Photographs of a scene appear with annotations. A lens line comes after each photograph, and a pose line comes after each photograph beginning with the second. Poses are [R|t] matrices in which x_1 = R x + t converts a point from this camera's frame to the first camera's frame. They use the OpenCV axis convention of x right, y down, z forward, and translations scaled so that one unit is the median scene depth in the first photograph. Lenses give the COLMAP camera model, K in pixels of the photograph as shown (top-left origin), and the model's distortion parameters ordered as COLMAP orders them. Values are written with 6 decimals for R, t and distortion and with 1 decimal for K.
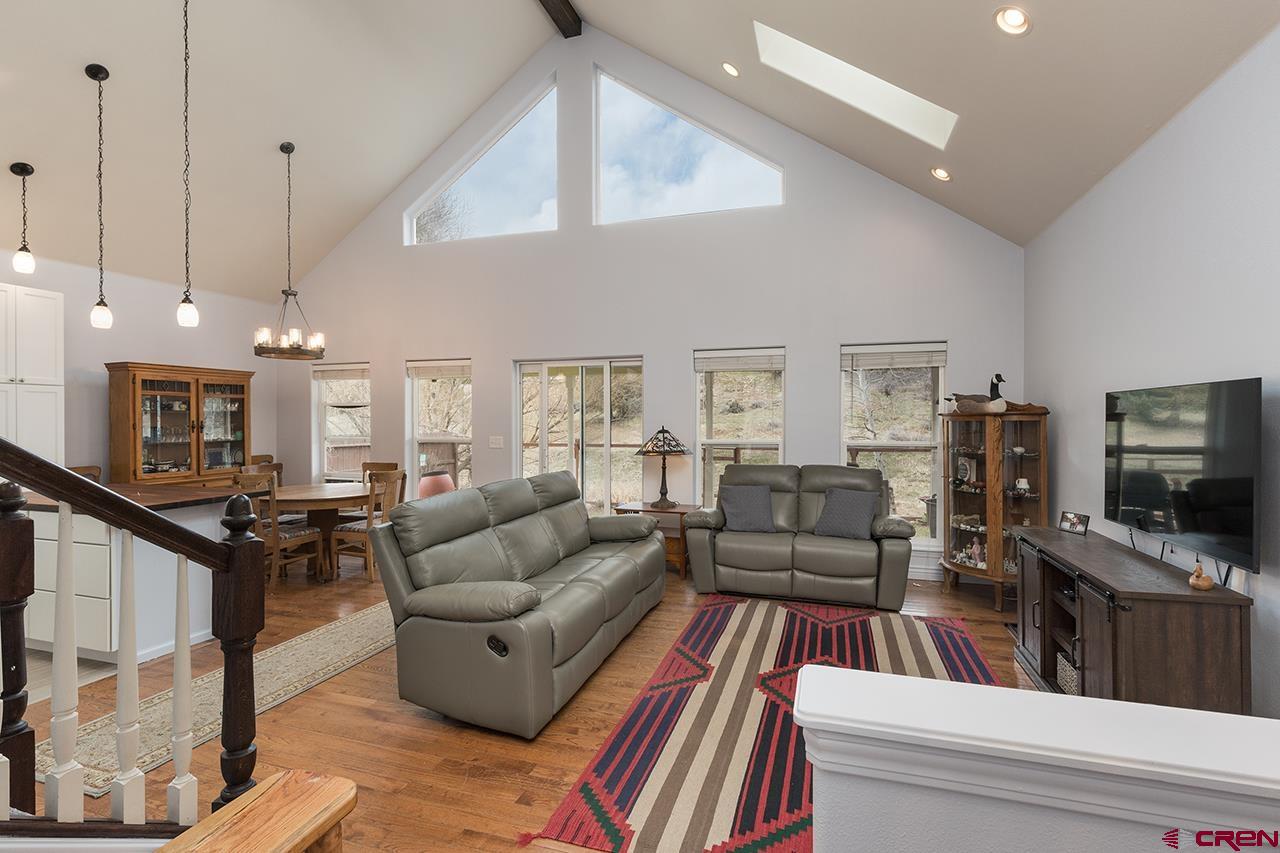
lens RADIAL K [[578.6, 0, 633.5], [0, 578.6, 424.3], [0, 0, 1]] dist [-0.001120, -0.000181]
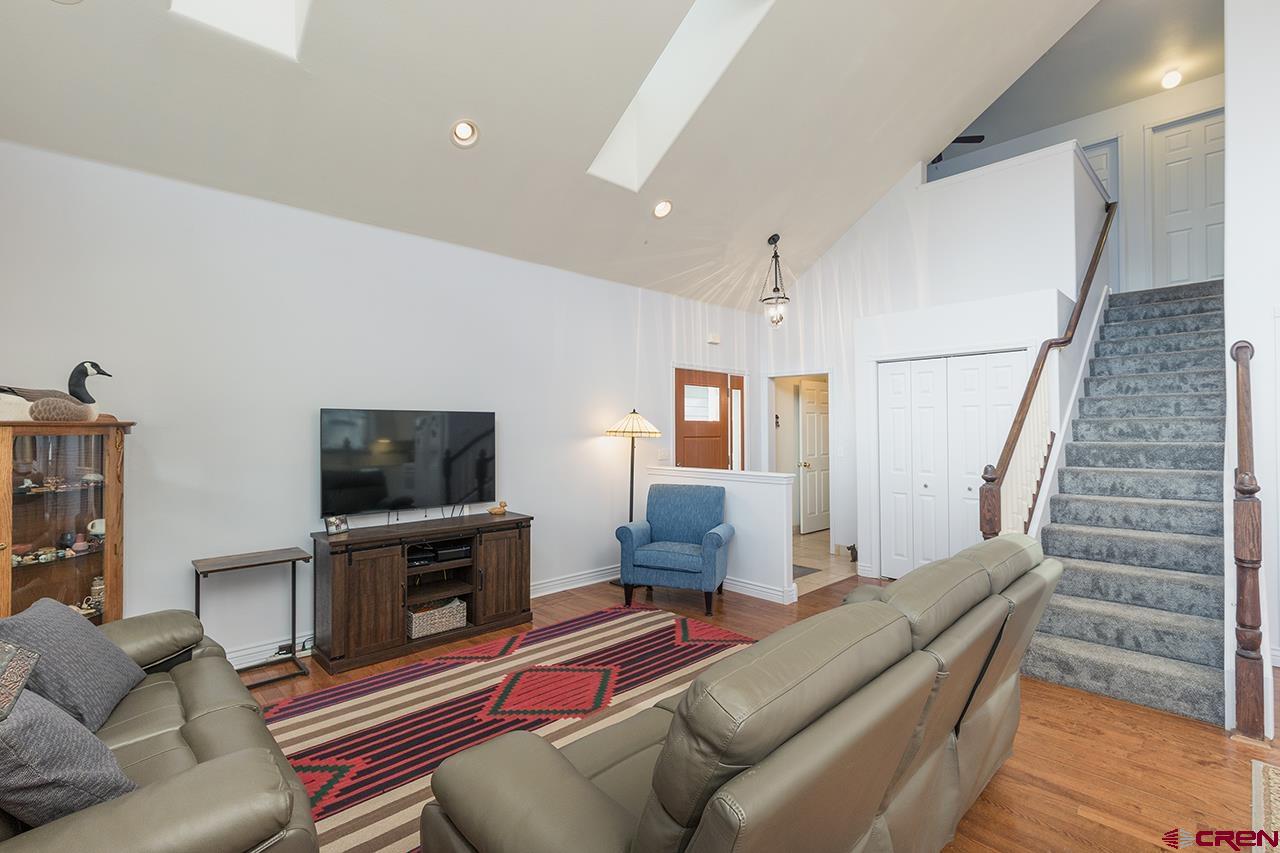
lens RADIAL K [[578.6, 0, 633.5], [0, 578.6, 424.3], [0, 0, 1]] dist [-0.001120, -0.000181]
pose [[-0.880017, 0.006503, 0.474898, -0.212231], [0.006662, 0.999977, -0.001348, -0.013550], [-0.474896, 0.001978, -0.880040, 1.336717]]
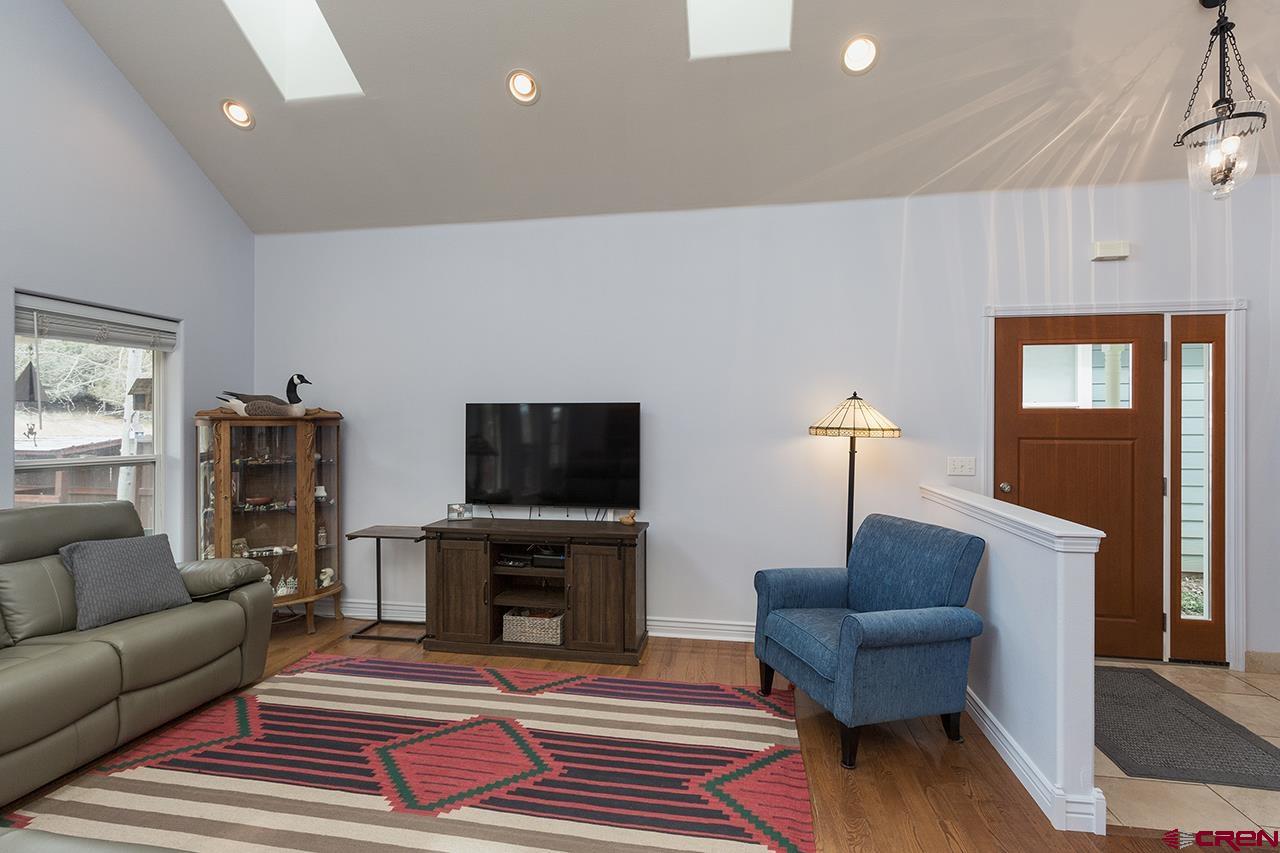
lens RADIAL K [[578.0, 0, 652.8], [0, 578.0, 425.9], [0, 0, 1]] dist [0.000642, -0.000218]
pose [[-0.151215, -0.001560, 0.988500, -0.367037], [0.005613, 0.999981, 0.002437, -0.005333], [-0.988485, 0.005917, -0.151203, 0.616515]]
